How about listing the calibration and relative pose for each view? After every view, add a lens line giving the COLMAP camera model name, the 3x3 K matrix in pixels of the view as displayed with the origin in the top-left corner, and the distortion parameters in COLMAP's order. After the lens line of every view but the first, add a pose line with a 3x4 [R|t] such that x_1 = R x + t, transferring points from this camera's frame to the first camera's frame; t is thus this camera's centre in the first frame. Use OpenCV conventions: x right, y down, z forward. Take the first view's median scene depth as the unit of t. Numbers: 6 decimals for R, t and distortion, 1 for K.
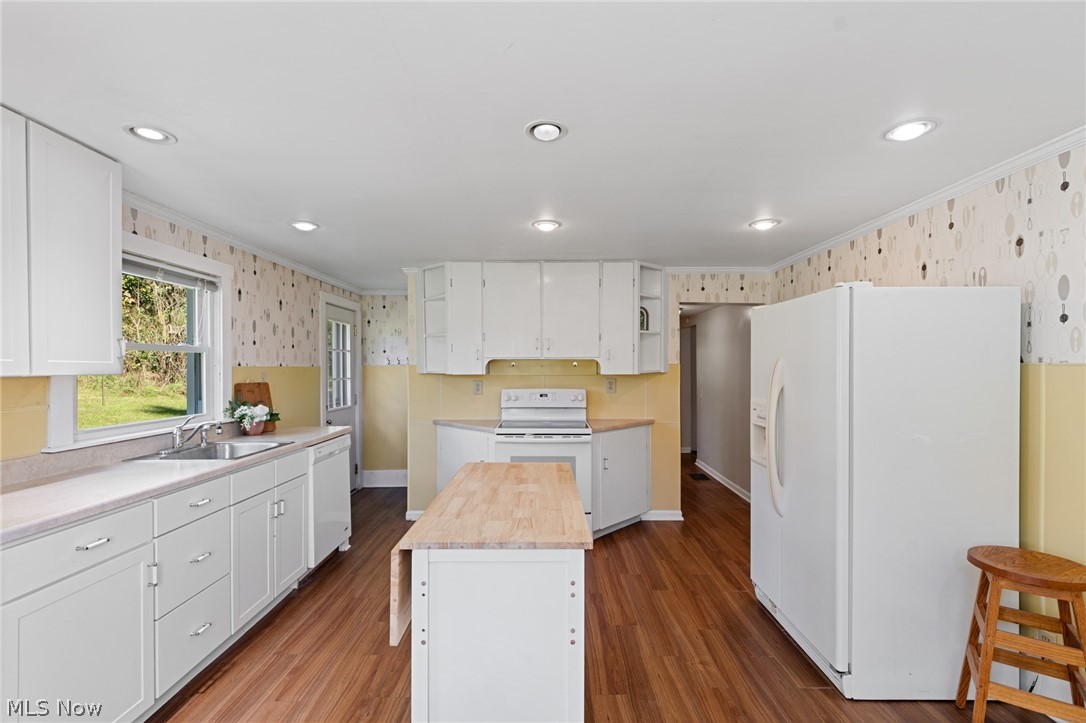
lens RADIAL K [[483.3, 0, 533.2], [0, 483.3, 372.7], [0, 0, 1]] dist [0.002049, -0.007492]
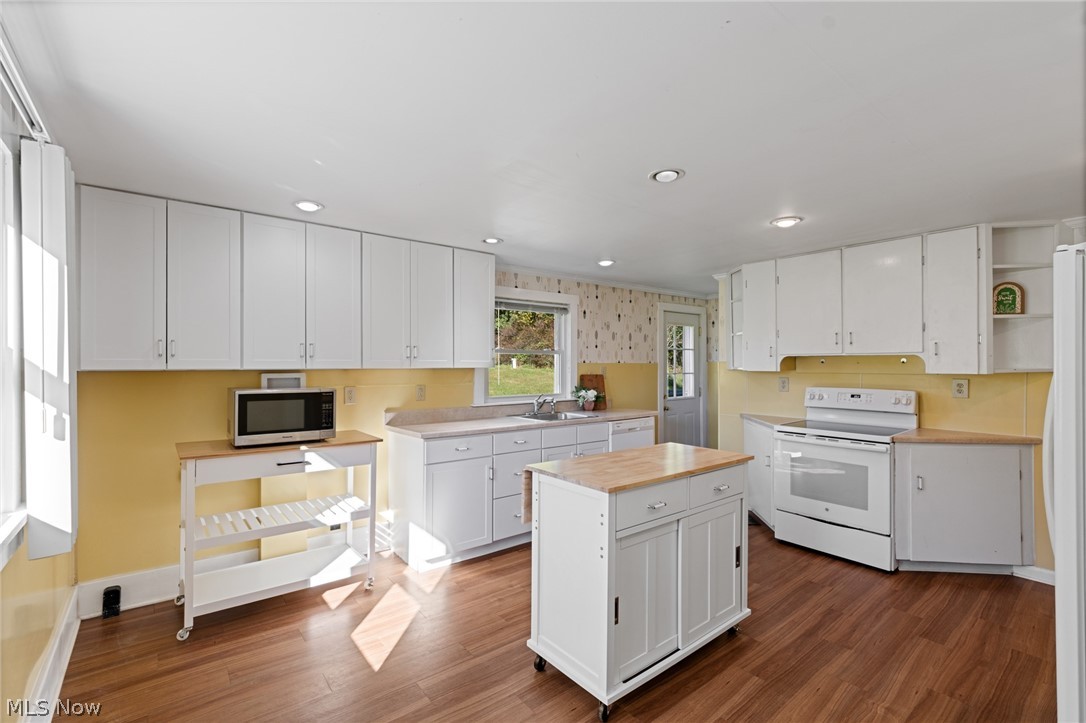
lens RADIAL K [[483.3, 0, 533.2], [0, 483.3, 372.7], [0, 0, 1]] dist [0.002049, -0.007492]
pose [[0.610489, 0.017631, -0.791828, 0.408926], [-0.009678, 0.999844, 0.014800, -0.003703], [0.791966, -0.001372, 0.610564, -0.015892]]
